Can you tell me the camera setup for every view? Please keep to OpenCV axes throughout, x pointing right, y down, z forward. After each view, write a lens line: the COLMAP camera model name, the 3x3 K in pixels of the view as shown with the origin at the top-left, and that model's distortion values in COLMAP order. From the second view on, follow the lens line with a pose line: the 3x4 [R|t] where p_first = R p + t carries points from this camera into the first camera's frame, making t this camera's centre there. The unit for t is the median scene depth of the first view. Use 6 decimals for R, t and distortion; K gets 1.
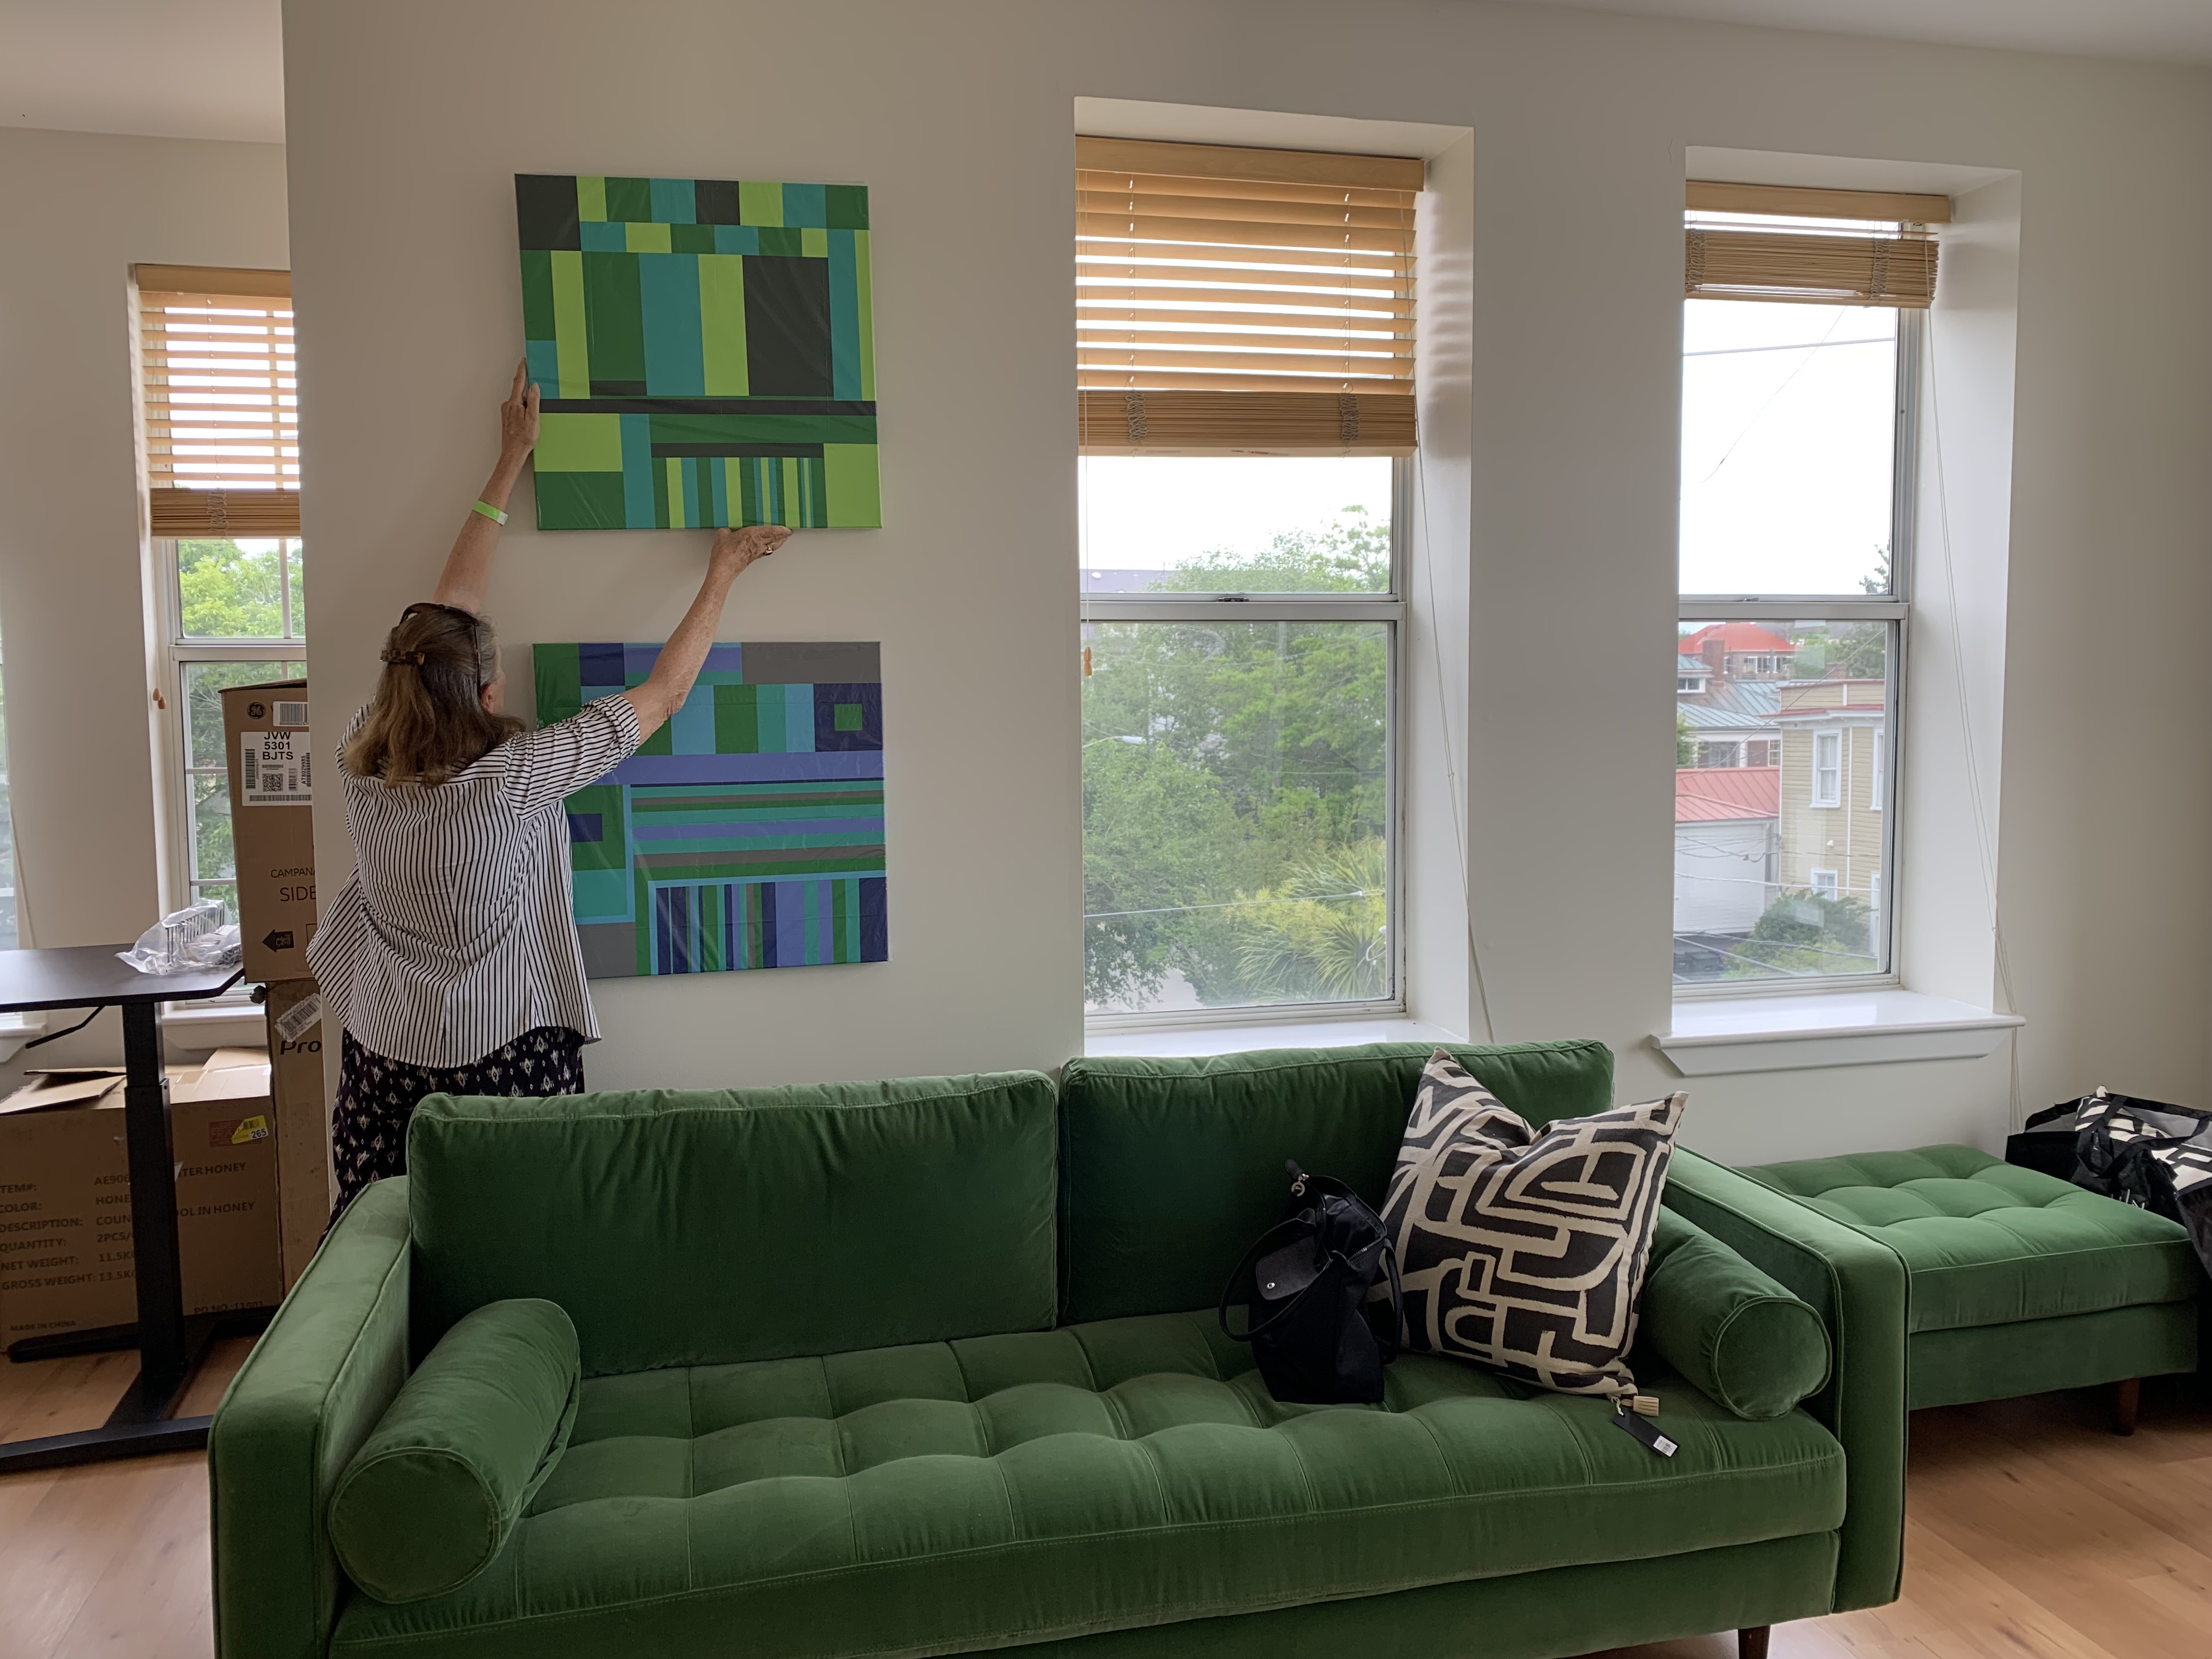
lens RADIAL K [[1660.9, 0, 1106.0], [0, 1660.9, 829.5], [0, 0, 1]] dist [-0.002993, -0.011861]
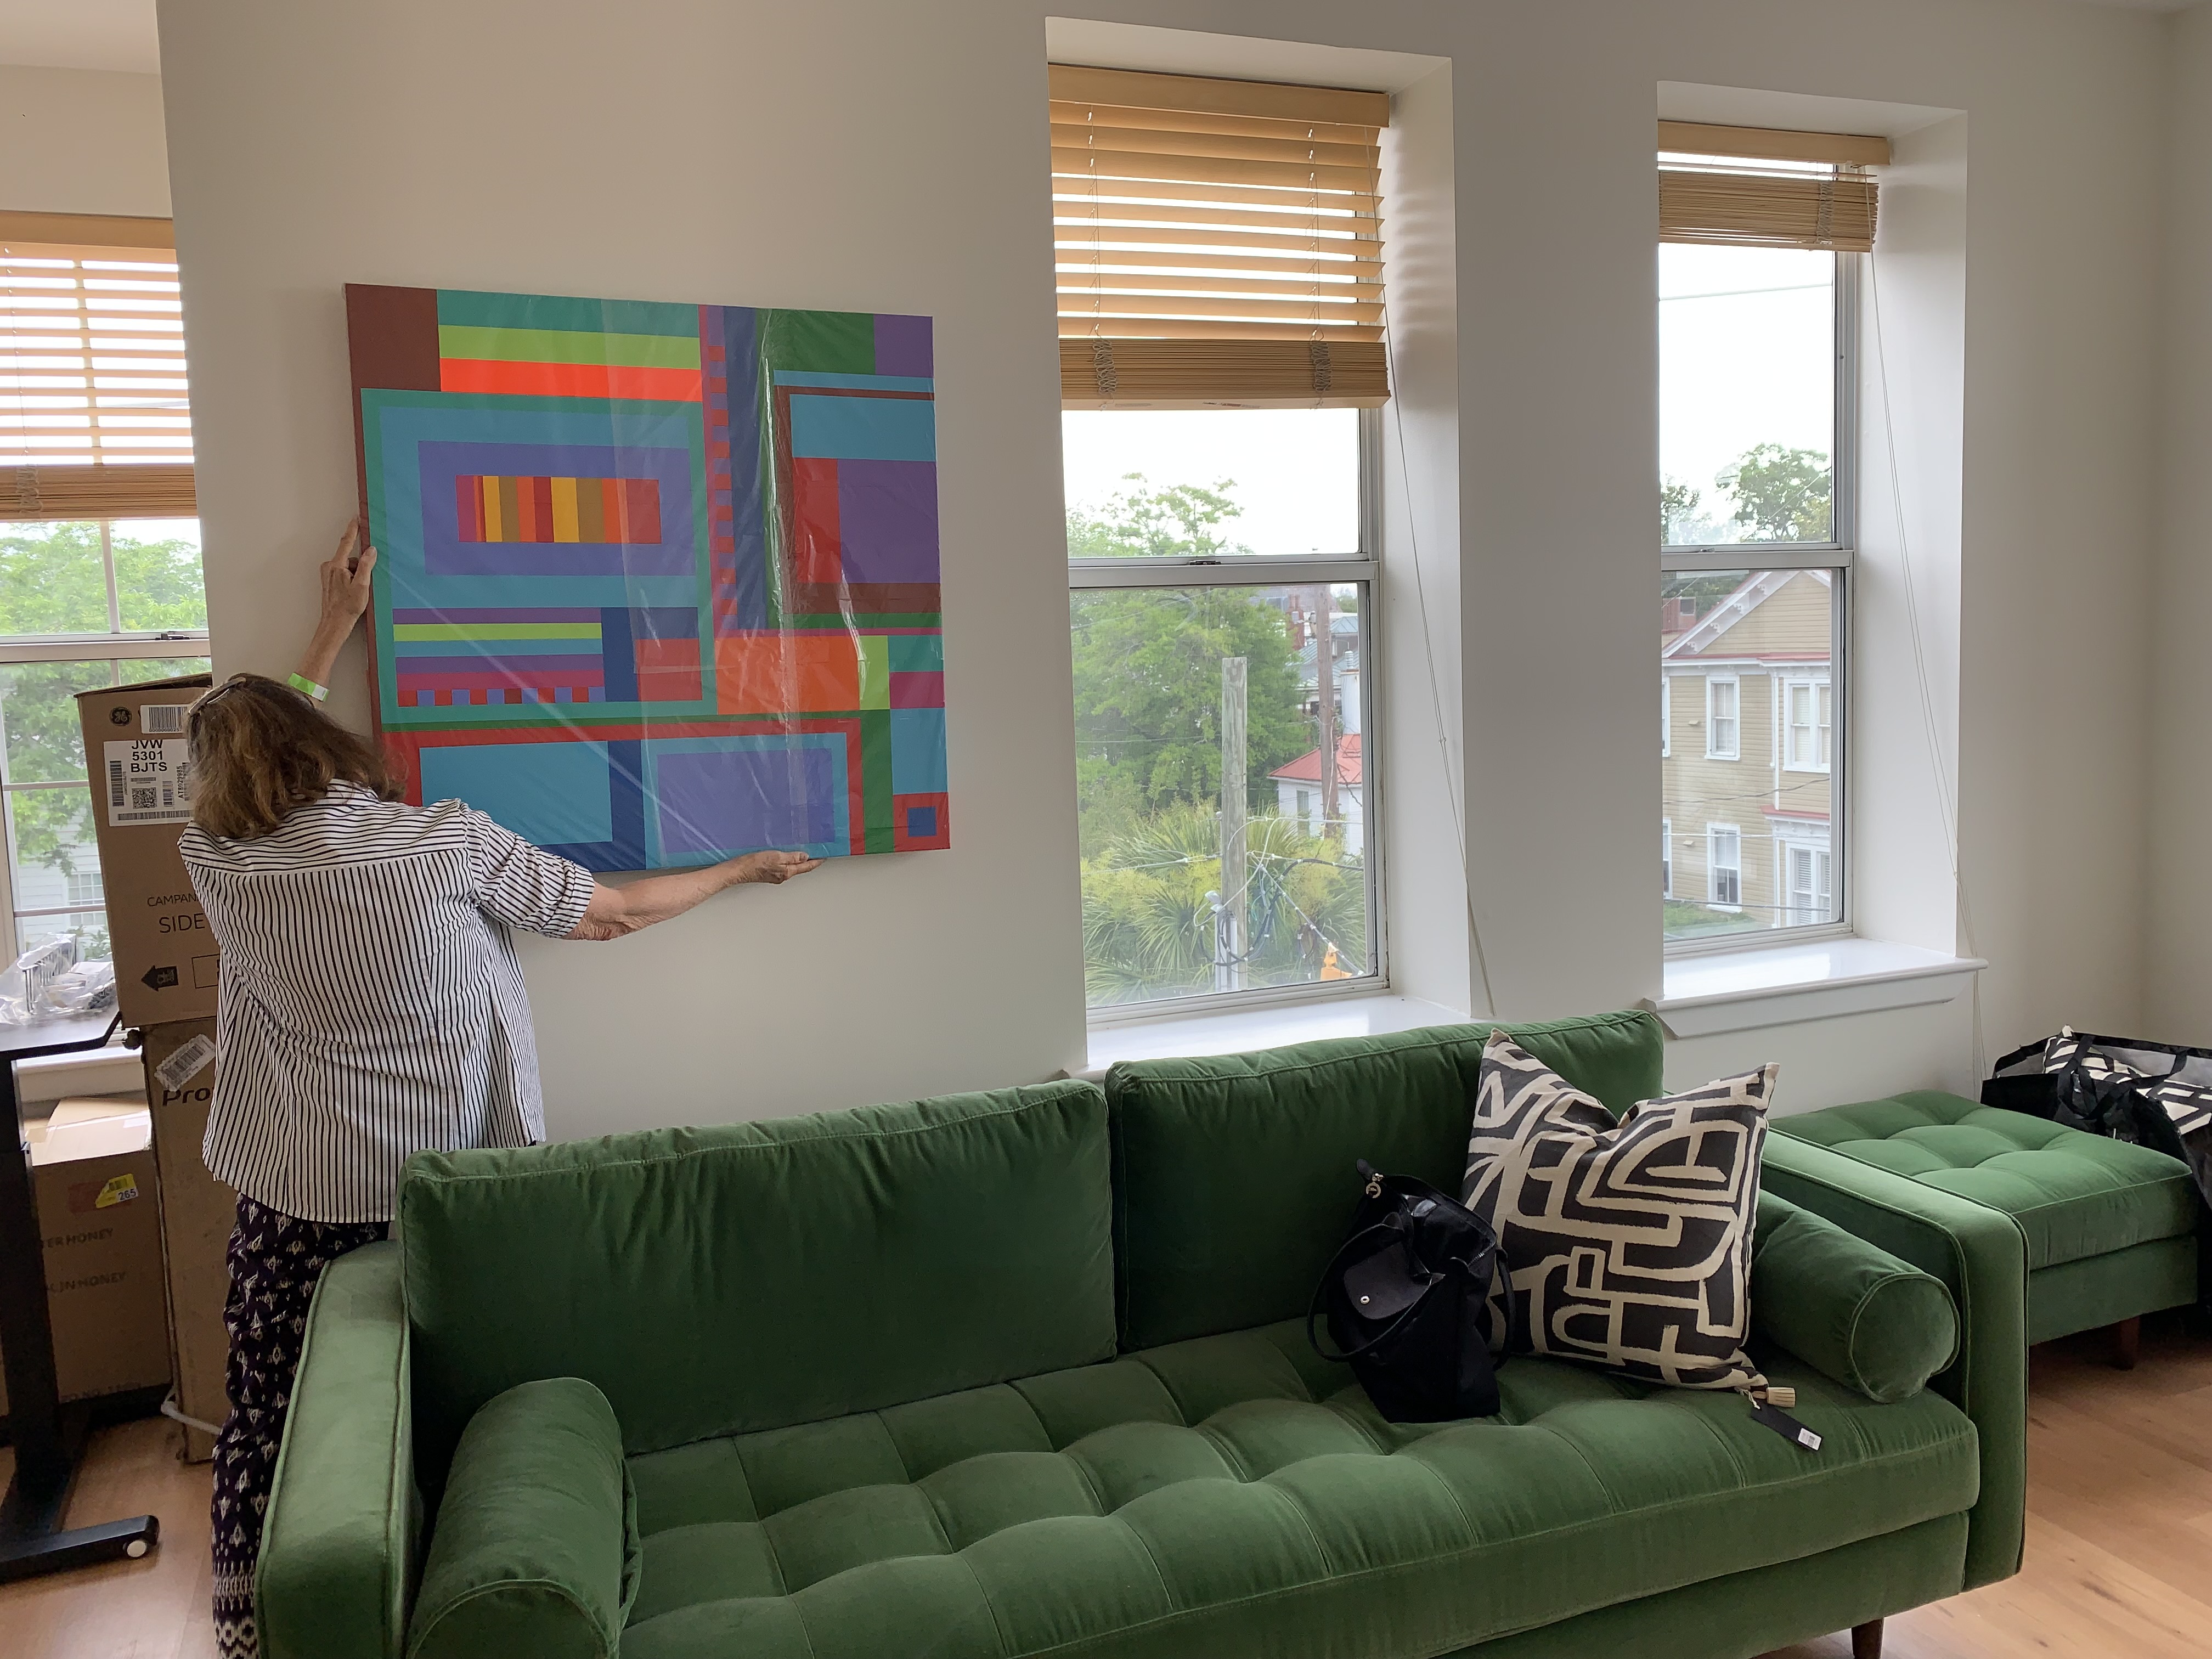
lens RADIAL K [[1676.4, 0, 1101.3], [0, 1676.4, 832.5], [0, 0, 1]] dist [-0.009979, 0.007327]
pose [[0.992272, -0.042549, 0.116555, -0.139641], [0.040529, 0.998985, 0.019642, -0.009276], [-0.117273, -0.014766, 0.992990, 0.086223]]
